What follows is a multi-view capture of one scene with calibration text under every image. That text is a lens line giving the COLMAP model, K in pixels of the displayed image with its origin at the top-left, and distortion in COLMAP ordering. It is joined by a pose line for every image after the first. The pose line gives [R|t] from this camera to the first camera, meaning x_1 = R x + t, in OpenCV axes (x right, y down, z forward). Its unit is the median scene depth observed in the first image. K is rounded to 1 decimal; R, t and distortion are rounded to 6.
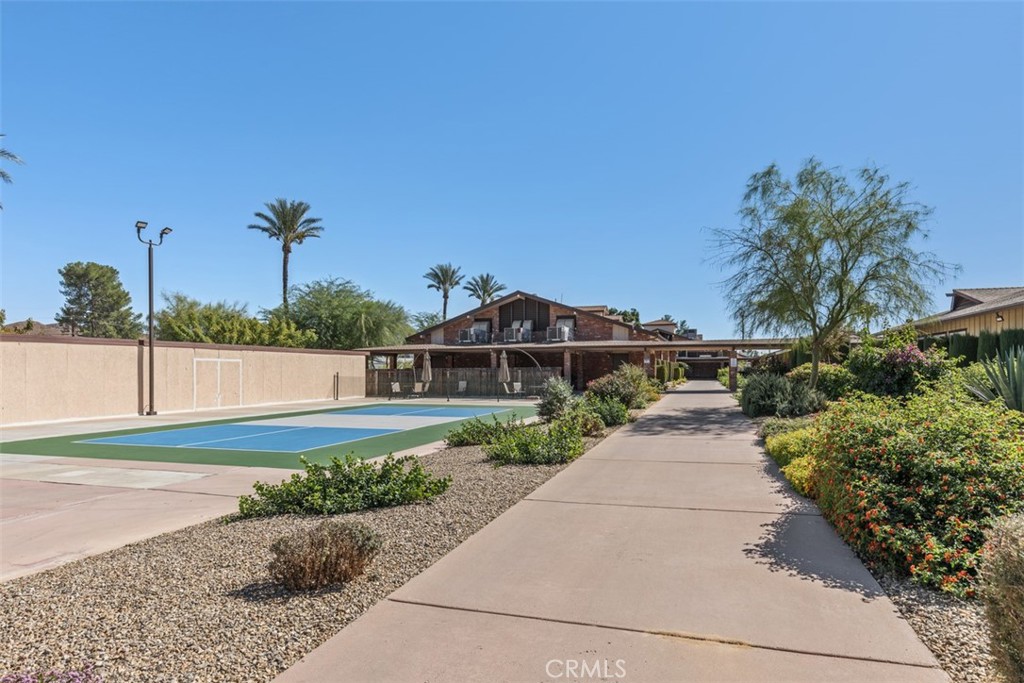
lens RADIAL K [[592.7, 0, 508.8], [0, 592.7, 339.4], [0, 0, 1]] dist [0.001121, 0.000094]
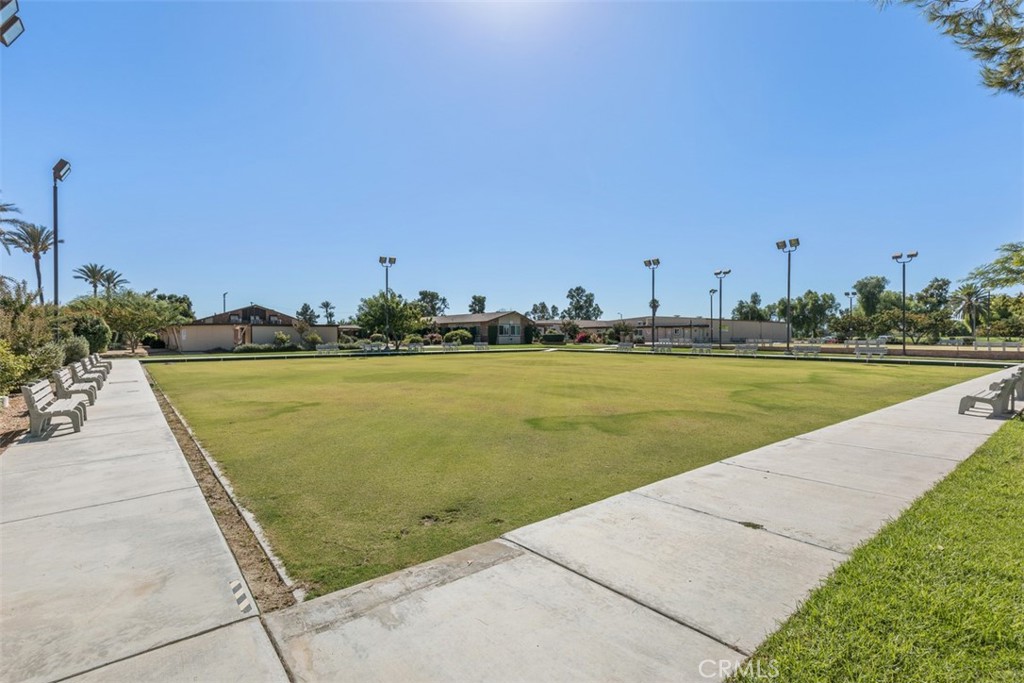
lens RADIAL K [[484.8, 0, 512.7], [0, 484.8, 337.2], [0, 0, 1]] dist [-0.000701, -0.000155]
pose [[0.542145, -0.000978, 0.840284, -1.117175], [-0.041585, 0.998743, 0.027994, -0.046110], [-0.839255, -0.050120, 0.541423, -1.060712]]
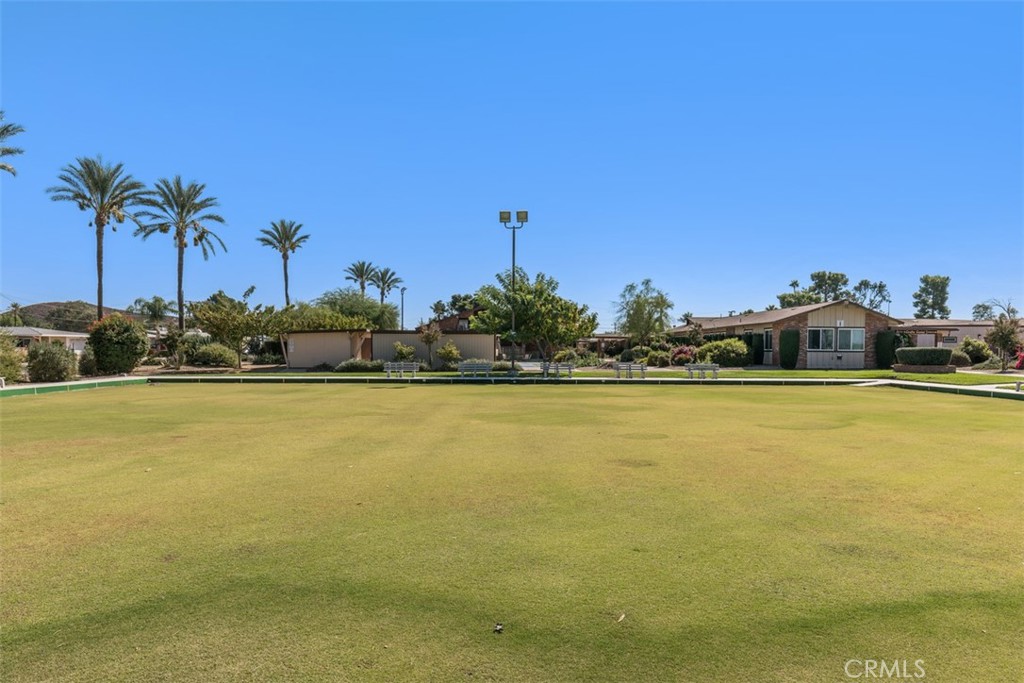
lens RADIAL K [[740.1, 0, 507.7], [0, 740.1, 347.2], [0, 0, 1]] dist [0.001291, 0.005398]
pose [[0.944881, 0.008889, 0.327294, -0.655443], [-0.025116, 0.998654, 0.045387, -0.052562], [-0.326450, -0.051106, 0.943832, -1.130621]]
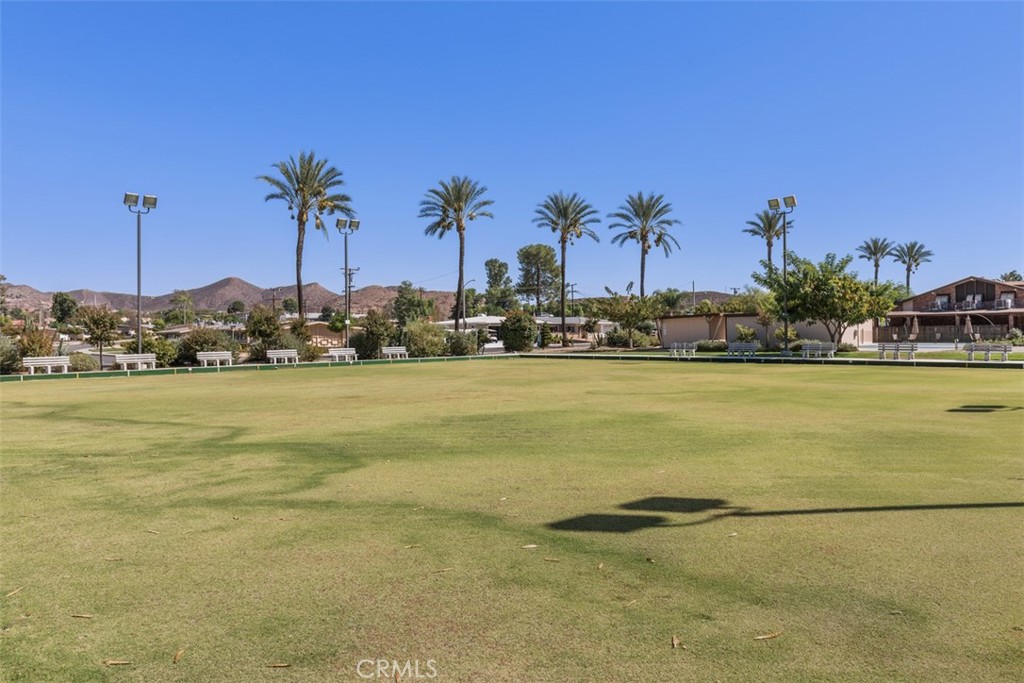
lens RADIAL K [[740.1, 0, 509.2], [0, 740.1, 333.9], [0, 0, 1]] dist [0.001291, 0.005398]
pose [[0.892193, -0.004571, -0.451632, -0.190430], [0.030161, 0.998320, 0.049479, -0.063425], [0.450647, -0.057767, 0.890831, -1.303125]]
